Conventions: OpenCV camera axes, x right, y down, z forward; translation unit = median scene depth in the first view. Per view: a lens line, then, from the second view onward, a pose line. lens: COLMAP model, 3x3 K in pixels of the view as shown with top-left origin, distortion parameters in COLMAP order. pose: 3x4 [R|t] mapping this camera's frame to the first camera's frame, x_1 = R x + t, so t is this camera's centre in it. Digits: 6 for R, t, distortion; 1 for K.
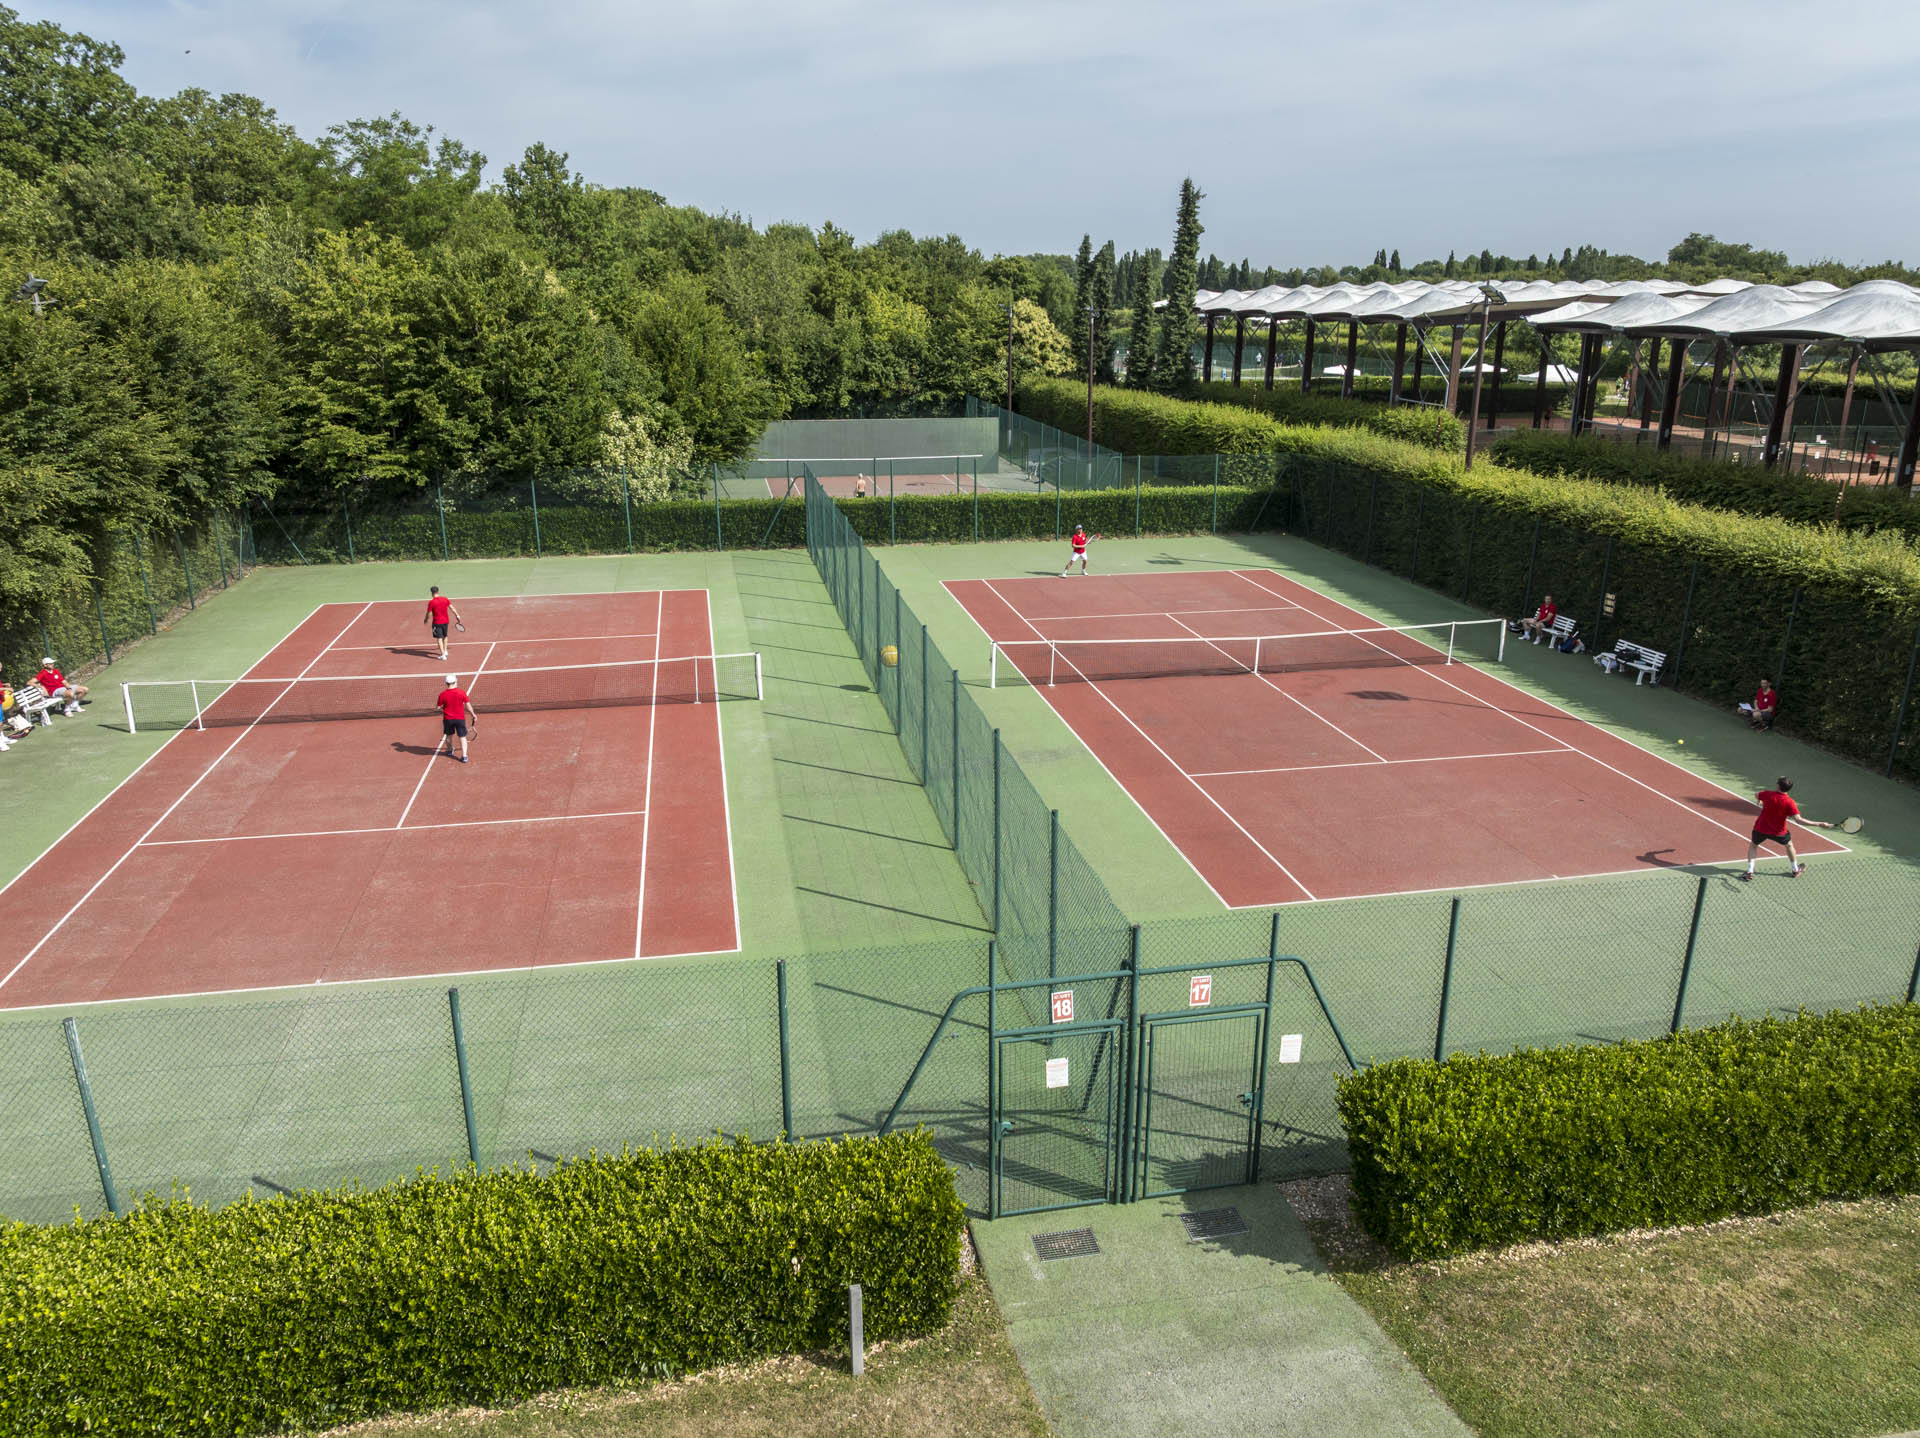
lens RADIAL K [[1321.0, 0, 966.8], [0, 1321.0, 745.7], [0, 0, 1]] dist [-0.031119, 0.005773]
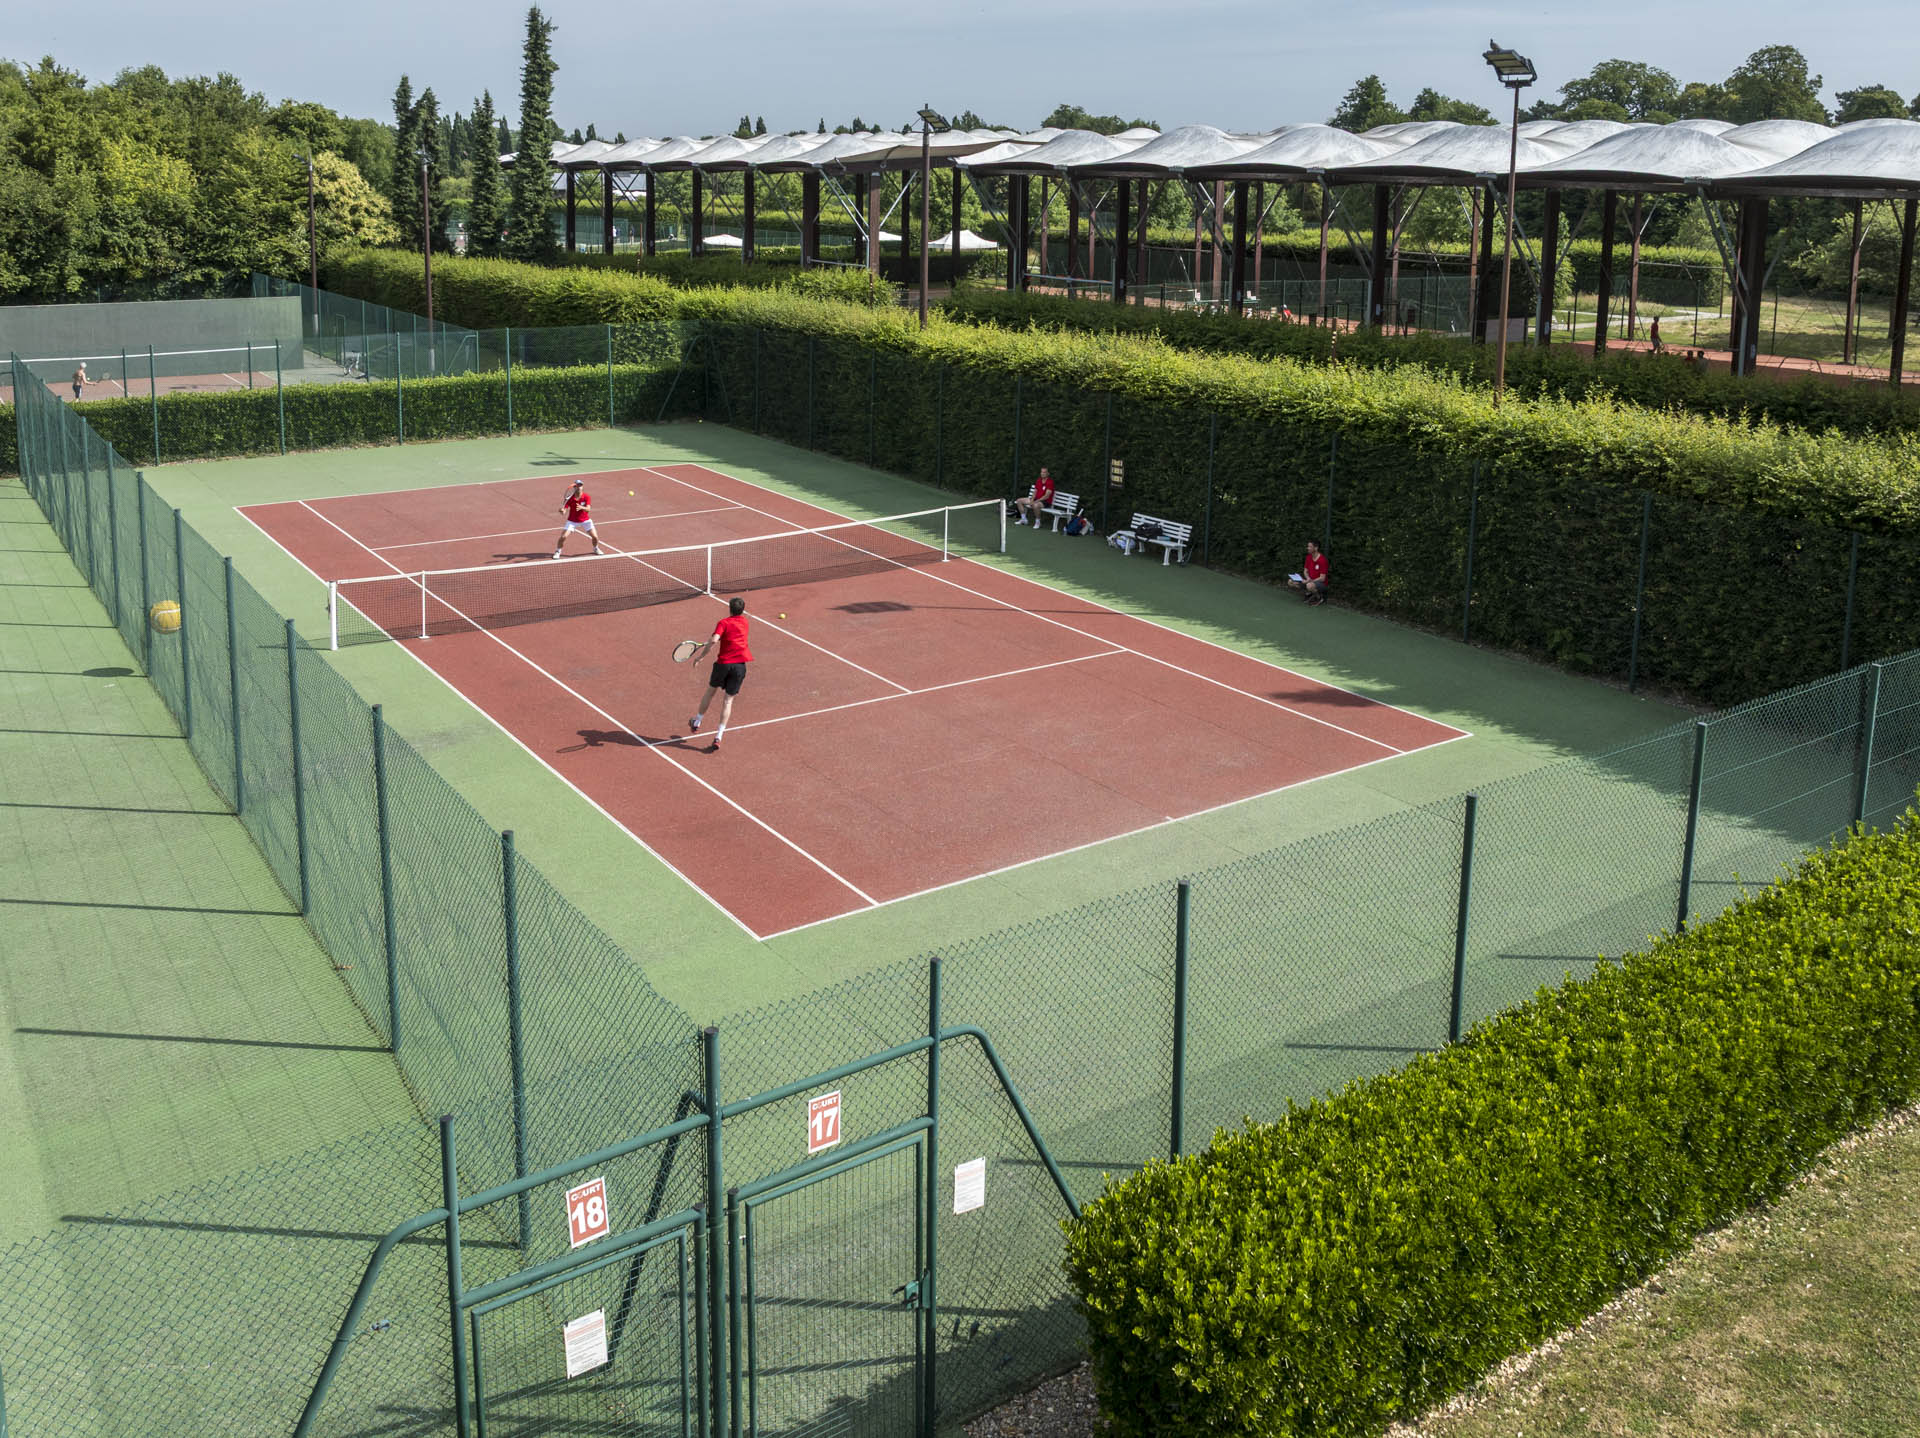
lens RADIAL K [[1580.3, 0, 967.2], [0, 1580.3, 529.8], [0, 0, 1]] dist [-0.059062, 0.023559]
pose [[0.910493, -0.073316, 0.406974, -0.005649], [0.115363, 0.990119, -0.079725, -0.002629], [-0.397107, 0.119539, 0.909954, 0.108796]]
